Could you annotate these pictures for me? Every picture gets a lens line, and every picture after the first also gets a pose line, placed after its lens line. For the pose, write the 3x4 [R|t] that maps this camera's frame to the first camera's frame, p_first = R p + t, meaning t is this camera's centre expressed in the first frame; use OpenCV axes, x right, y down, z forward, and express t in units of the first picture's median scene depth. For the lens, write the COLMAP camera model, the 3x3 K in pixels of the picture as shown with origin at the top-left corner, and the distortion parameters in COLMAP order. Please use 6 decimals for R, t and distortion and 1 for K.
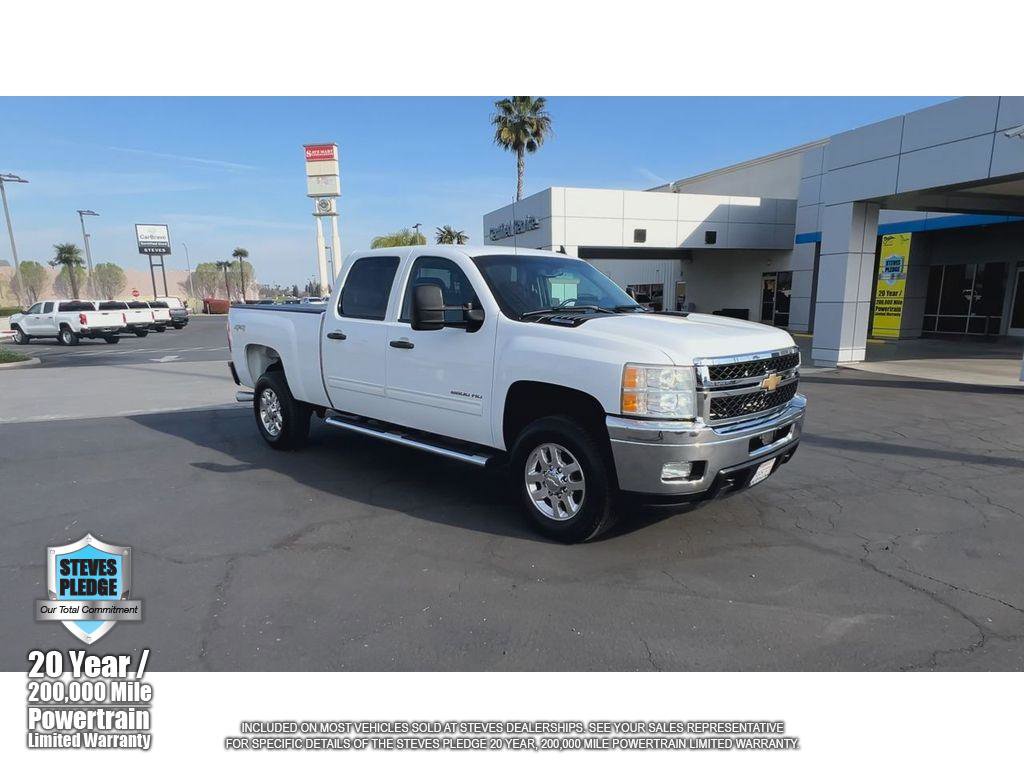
lens RADIAL K [[621.4, 0, 514.1], [0, 621.4, 440.0], [0, 0, 1]] dist [-0.003576, -0.000187]
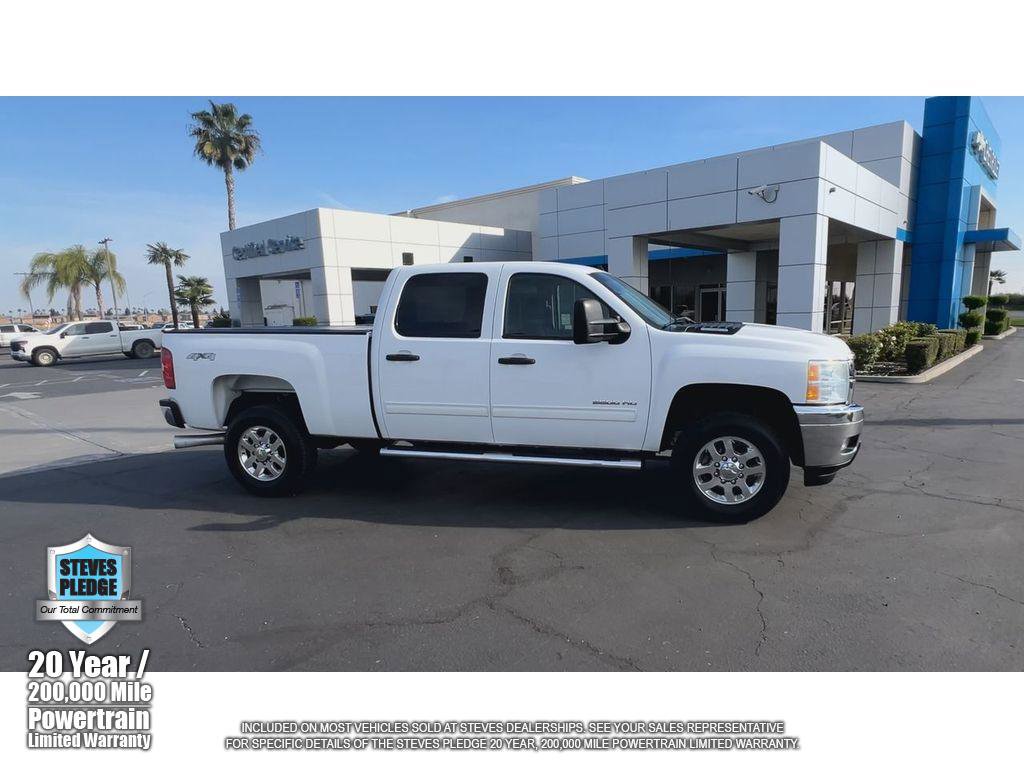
lens RADIAL K [[606.8, 0, 524.8], [0, 606.8, 423.2], [0, 0, 1]] dist [-0.004056, -0.001019]
pose [[0.884684, -0.098654, 0.455633, -0.140690], [0.123612, 0.992010, -0.025223, -0.006688], [-0.449504, 0.078636, 0.889810, 0.034048]]
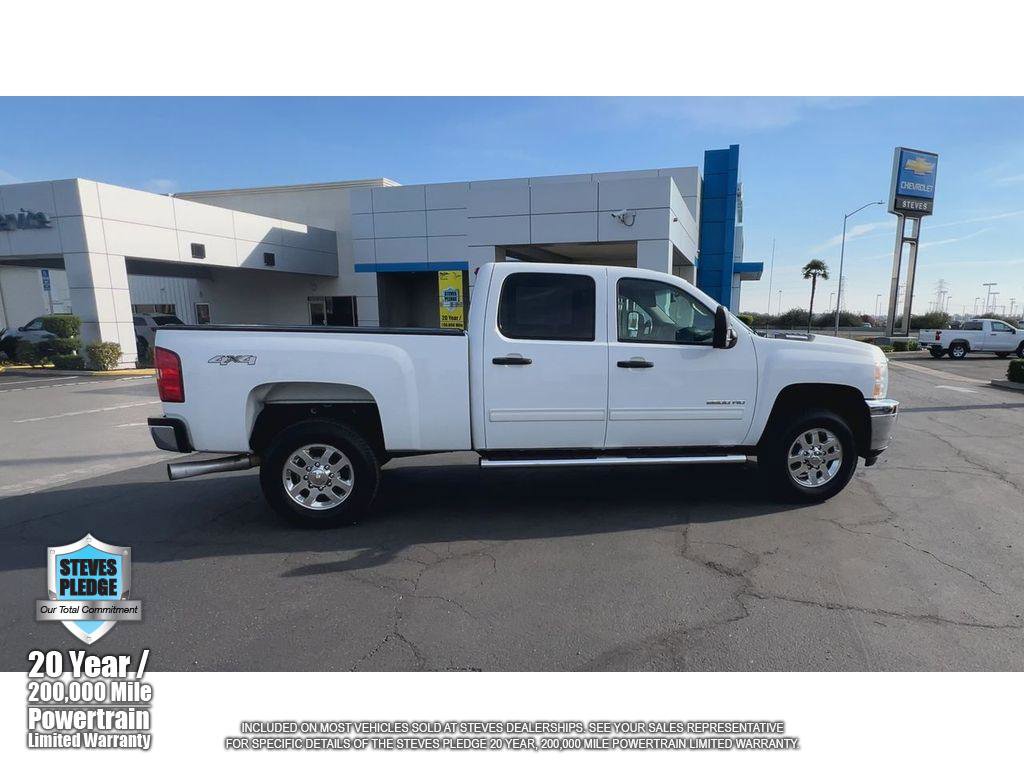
lens RADIAL K [[602.4, 0, 547.1], [0, 602.4, 431.3], [0, 0, 1]] dist [-0.000611, 0.000037]
pose [[0.618221, -0.134191, 0.774465, -0.235928], [0.168587, 0.985025, 0.036100, -0.024116], [-0.767712, 0.108247, 0.631586, 0.116387]]
